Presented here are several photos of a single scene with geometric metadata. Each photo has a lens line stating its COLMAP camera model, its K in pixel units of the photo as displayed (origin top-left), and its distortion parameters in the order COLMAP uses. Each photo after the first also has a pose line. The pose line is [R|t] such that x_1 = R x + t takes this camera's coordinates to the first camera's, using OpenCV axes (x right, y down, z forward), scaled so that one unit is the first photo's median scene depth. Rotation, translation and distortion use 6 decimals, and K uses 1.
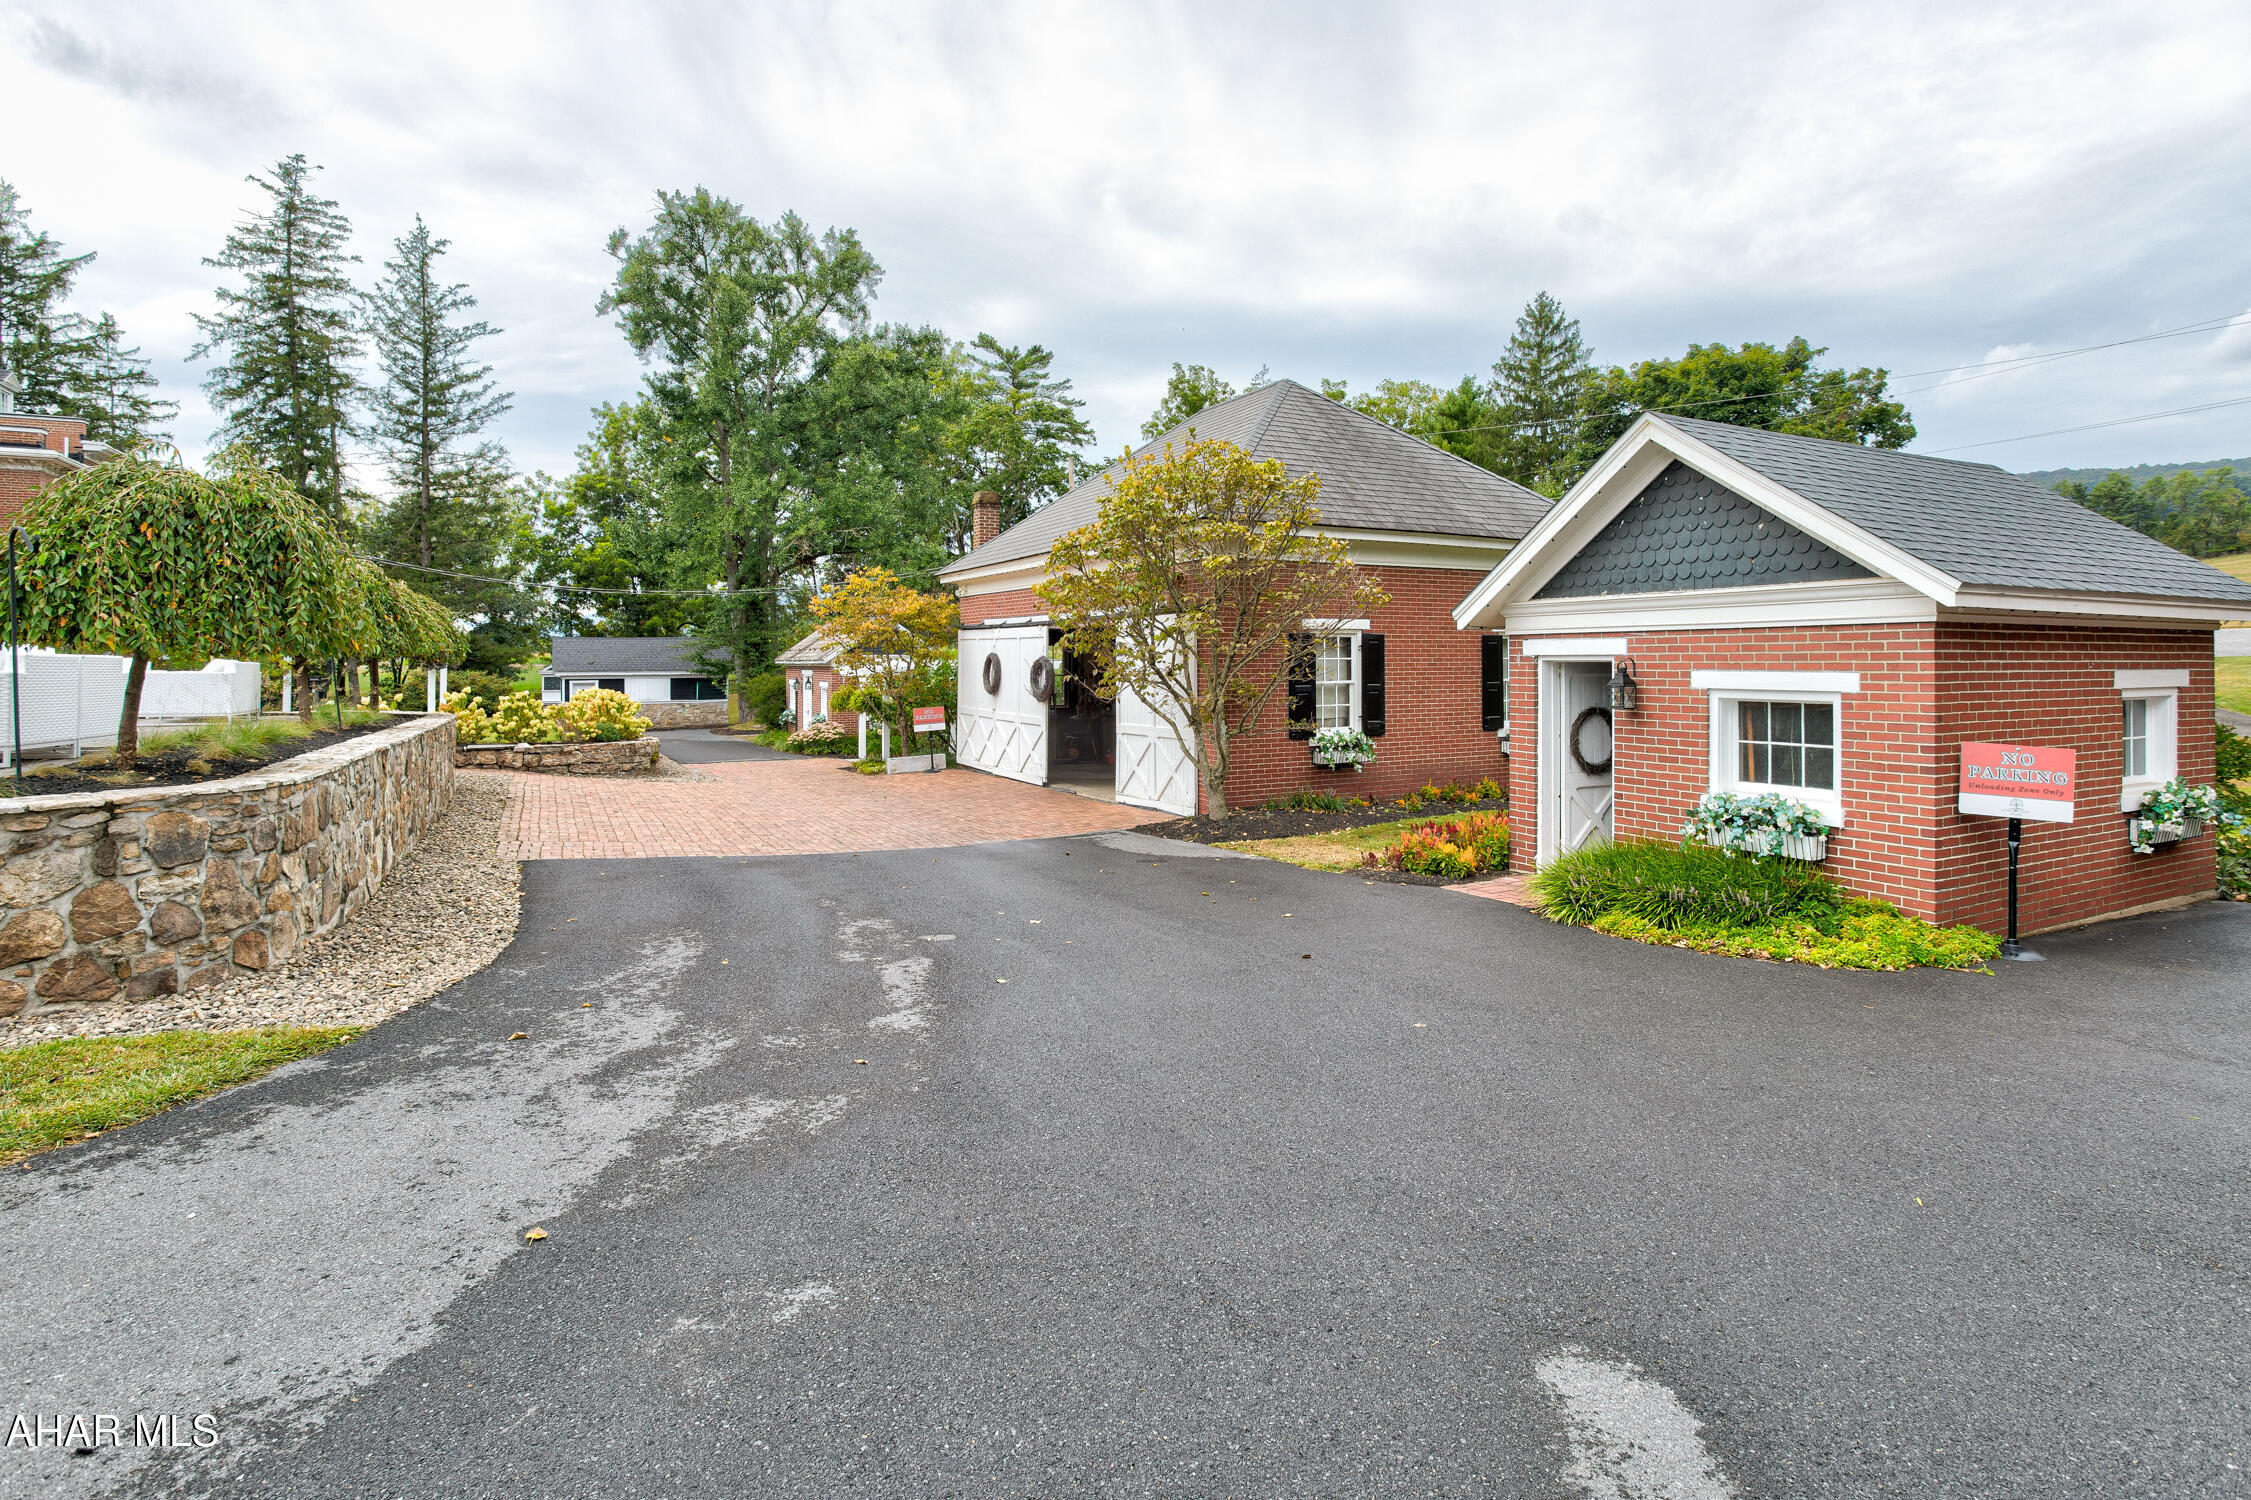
lens RADIAL K [[1150.9, 0, 1163.4], [0, 1150.9, 648.9], [0, 0, 1]] dist [-0.043530, 0.021008]
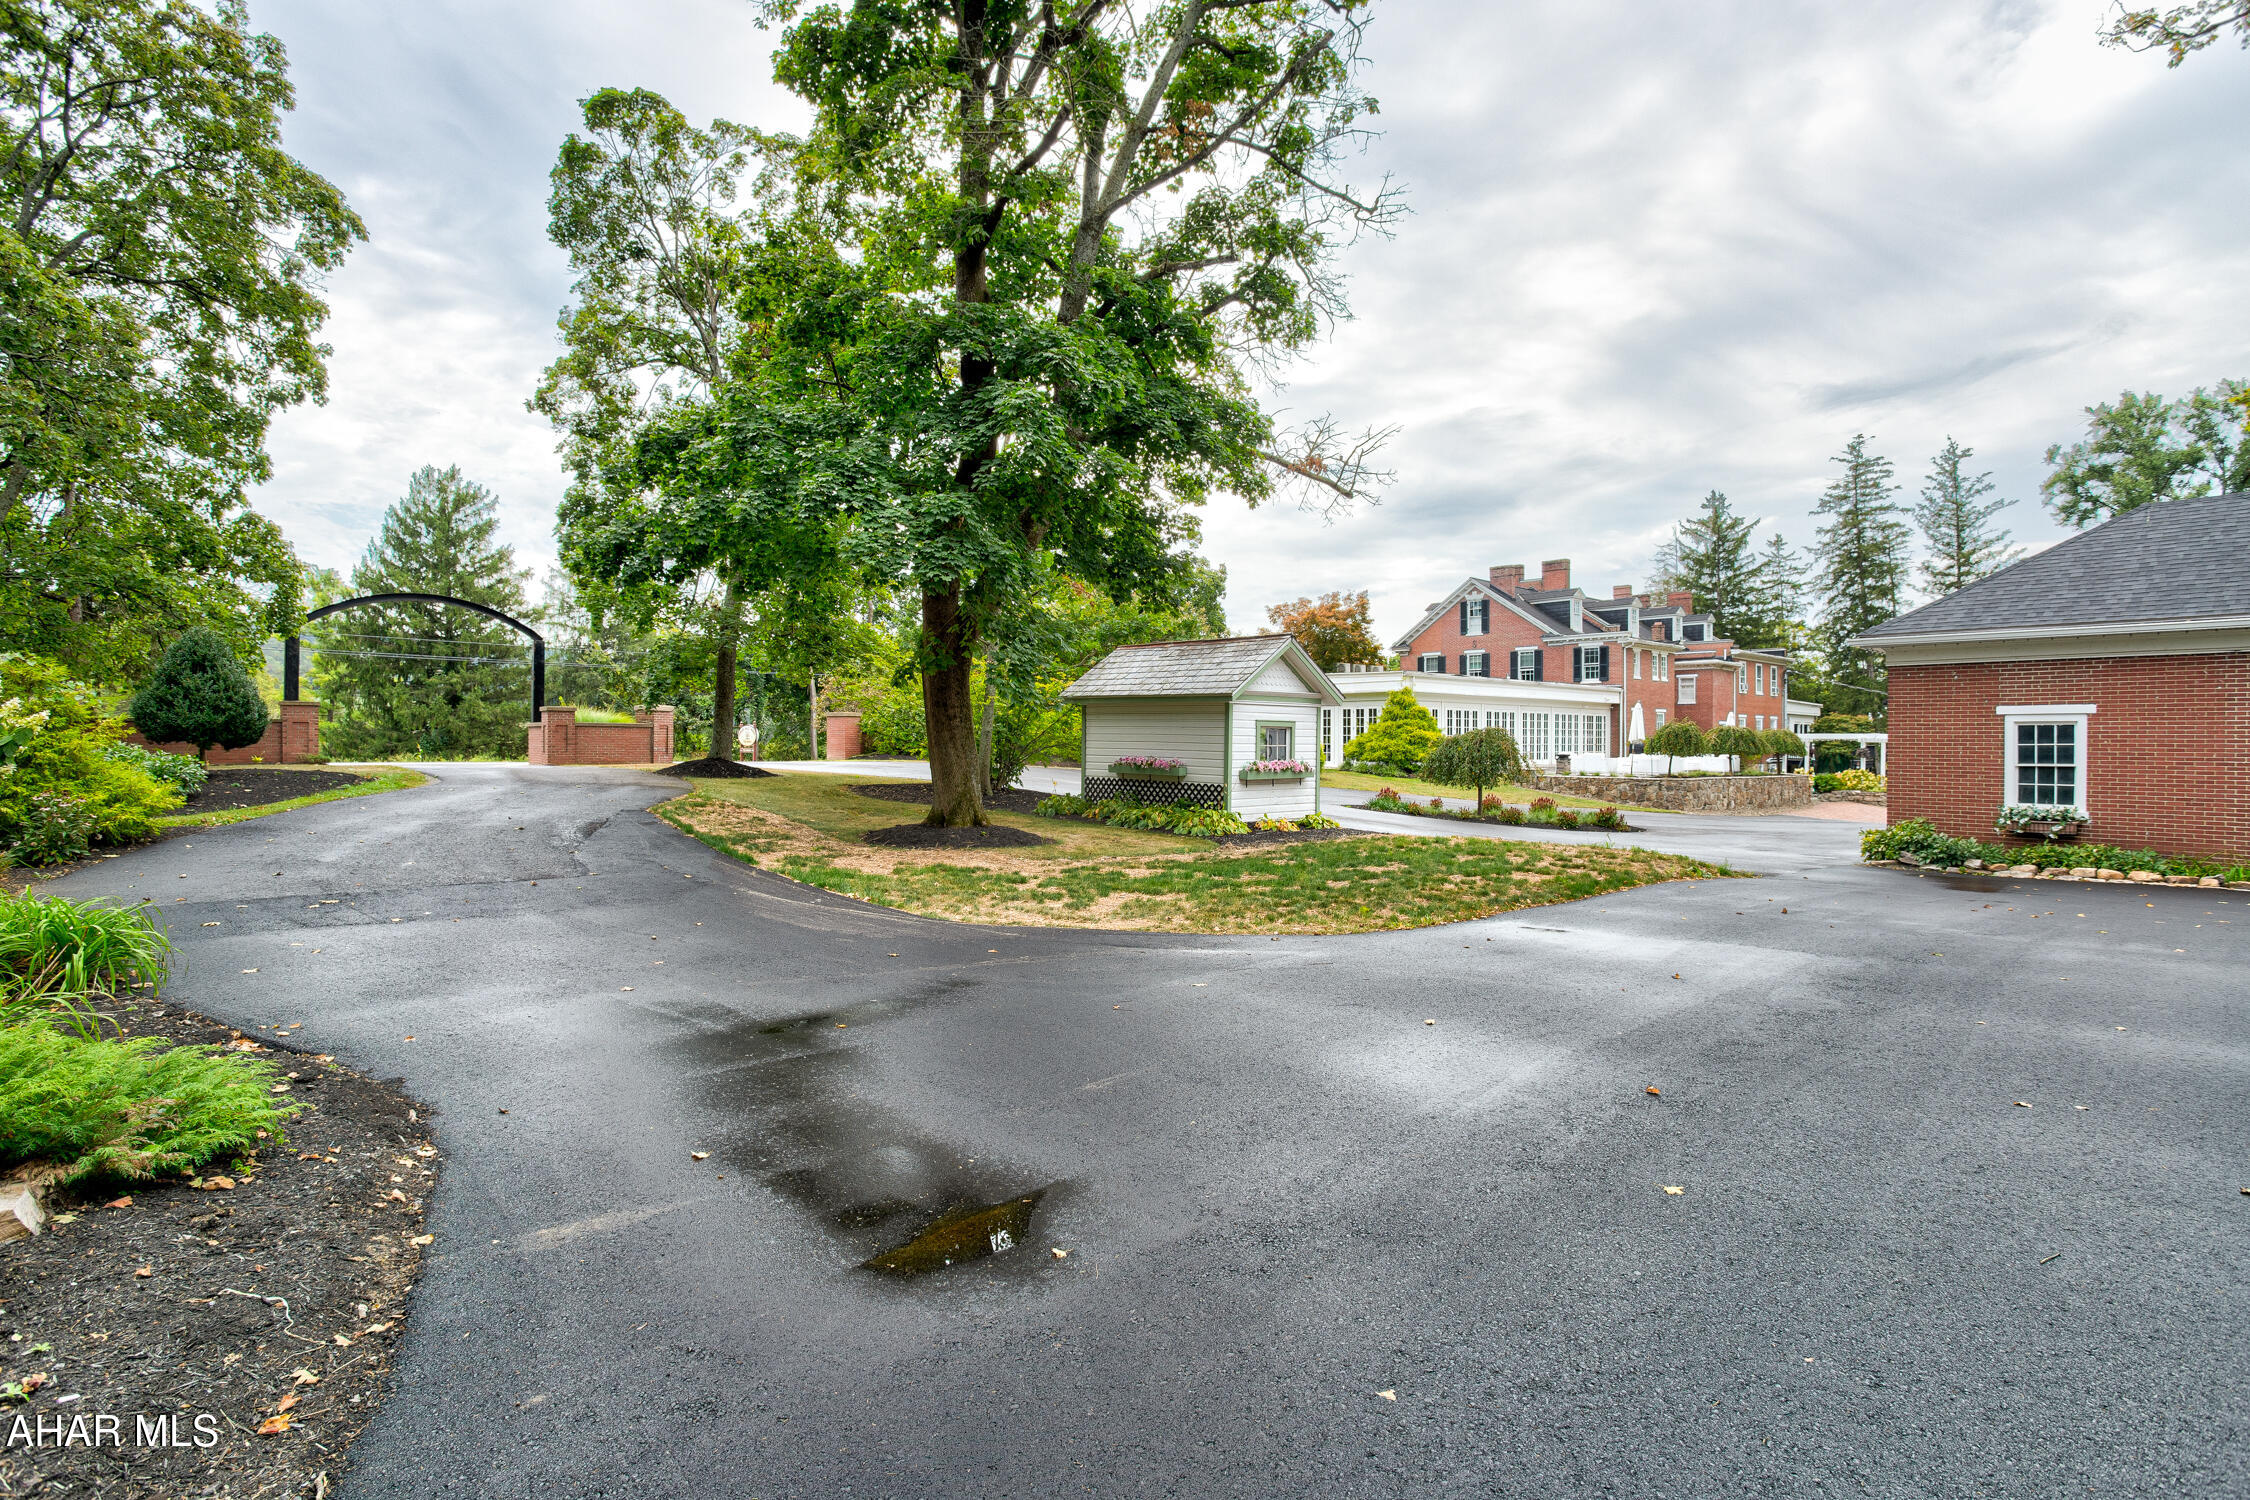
lens RADIAL K [[1150.4, 0, 1104.9], [0, 1150.4, 746.0], [0, 0, 1]] dist [-0.043530, 0.021008]
pose [[0.239275, 0.004608, -0.970941, 0.549582], [0.009641, 0.999928, 0.007122, -0.016823], [0.970904, -0.011064, 0.239213, -0.441125]]
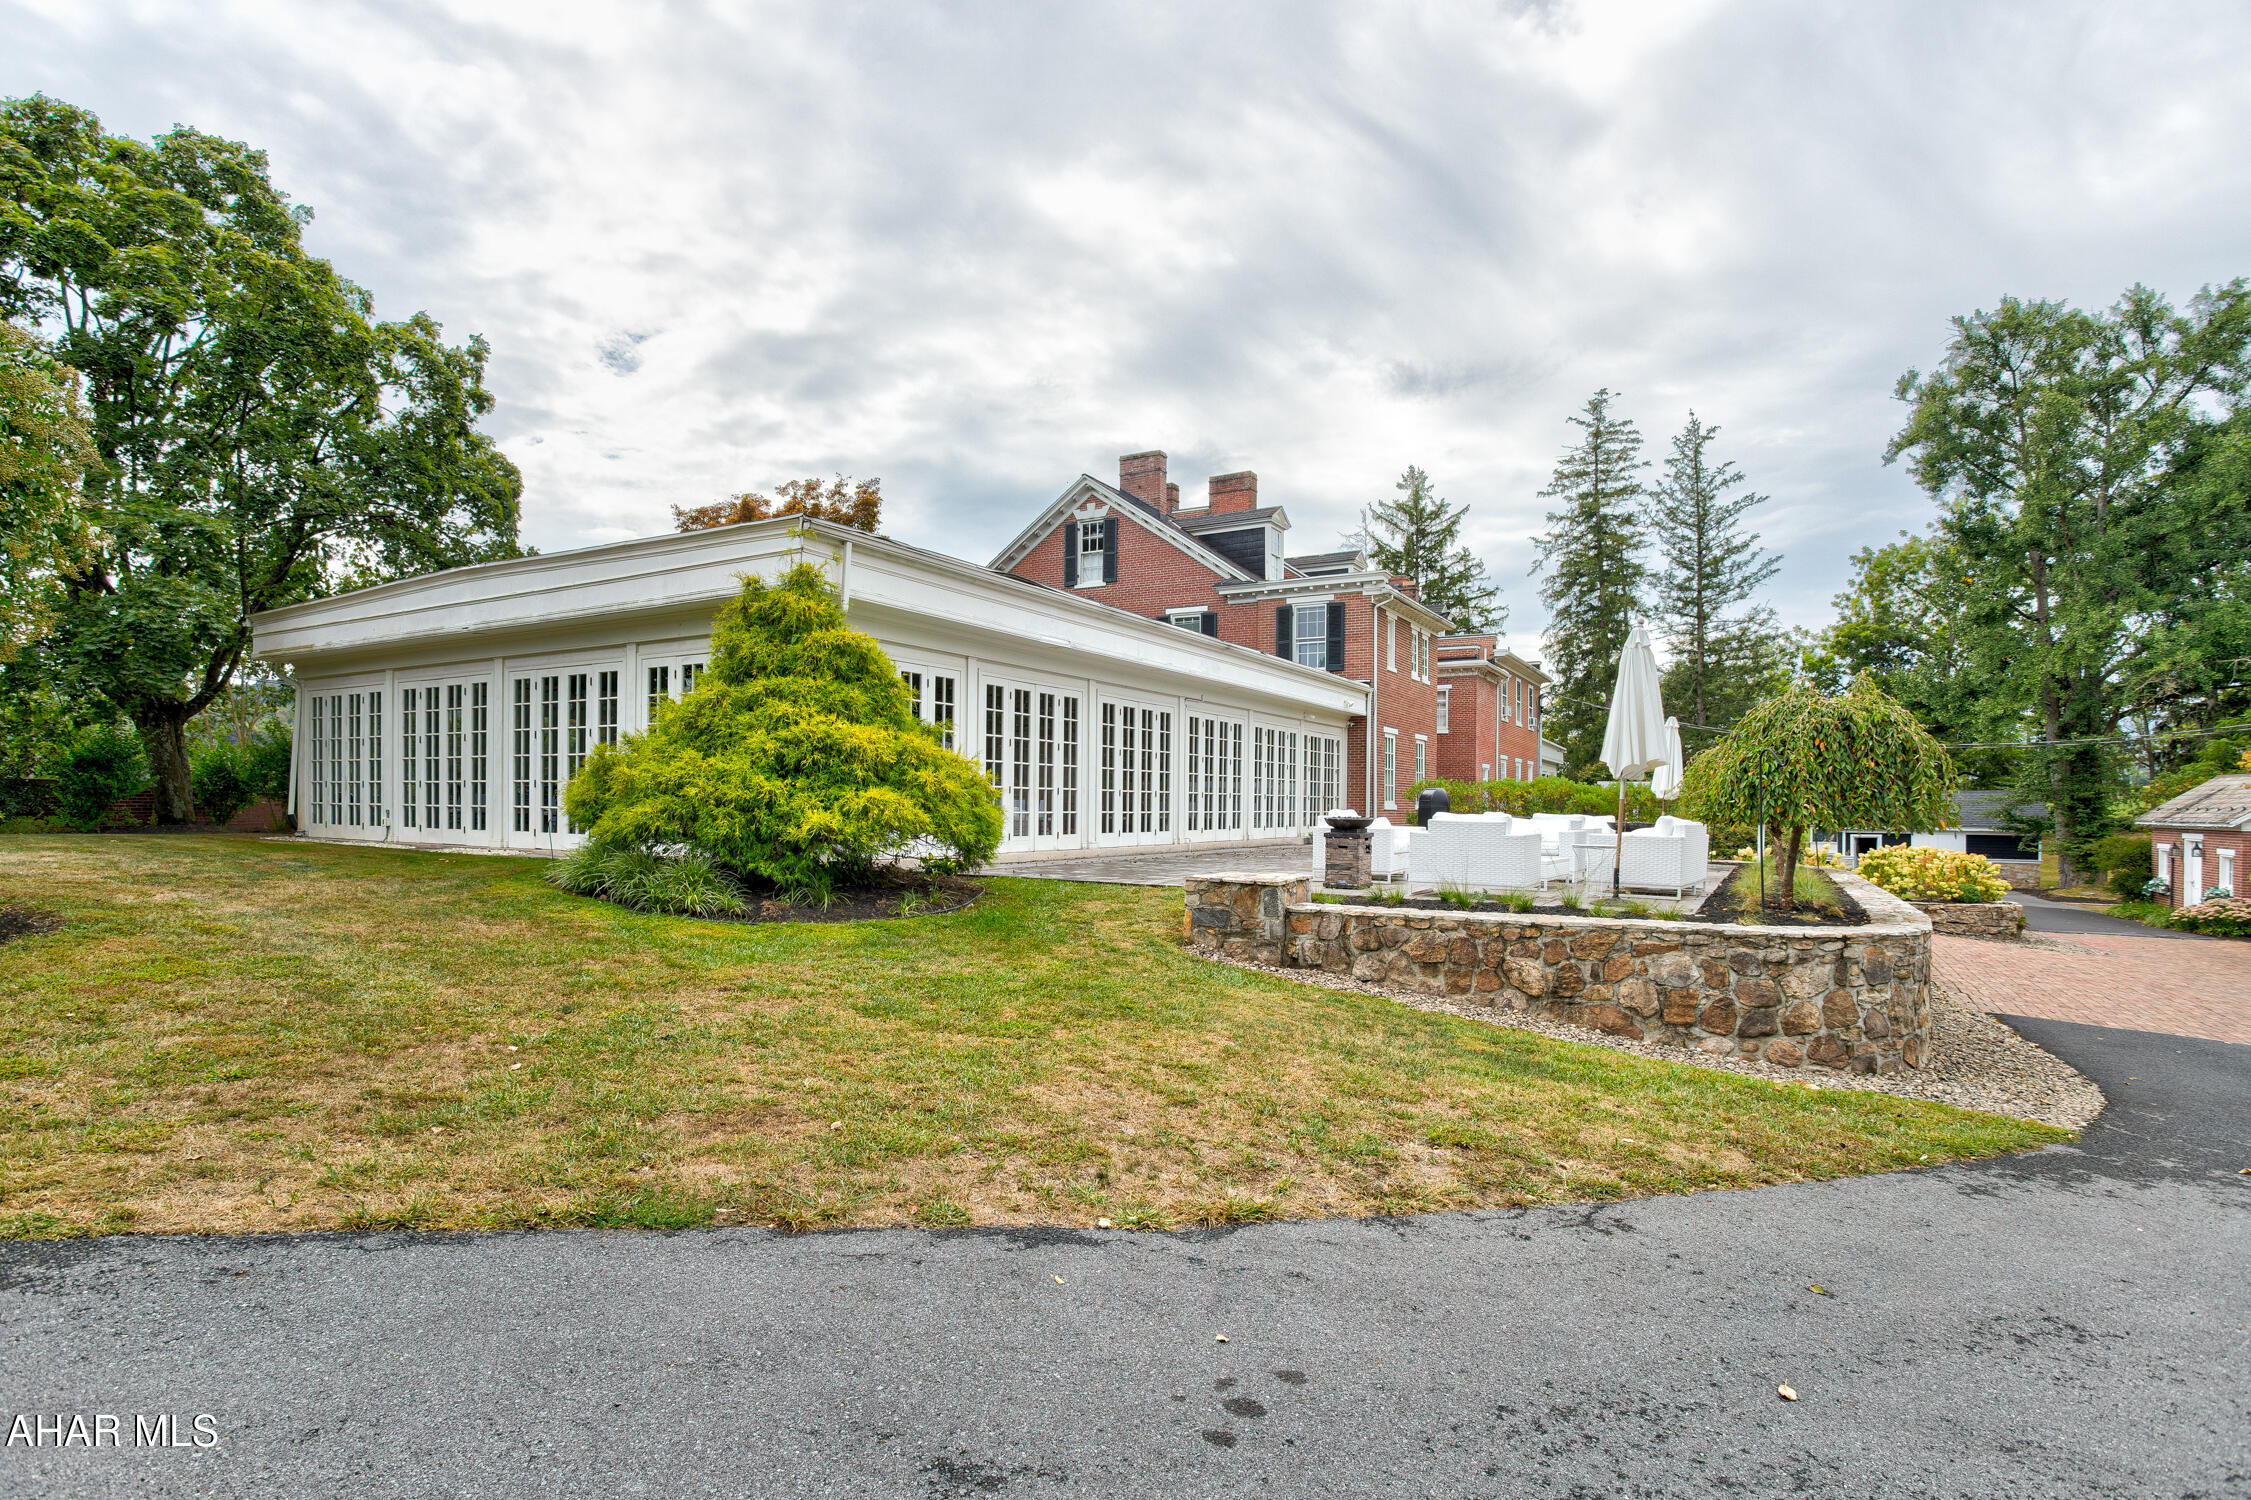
lens RADIAL K [[1150.9, 0, 1123.2], [0, 1150.9, 790.2], [0, 0, 1]] dist [-0.043530, 0.021008]
pose [[0.532636, -0.005933, -0.846324, -0.021722], [0.000028, 0.999976, -0.006993, -0.005224], [0.846344, 0.003701, 0.532623, -0.070536]]
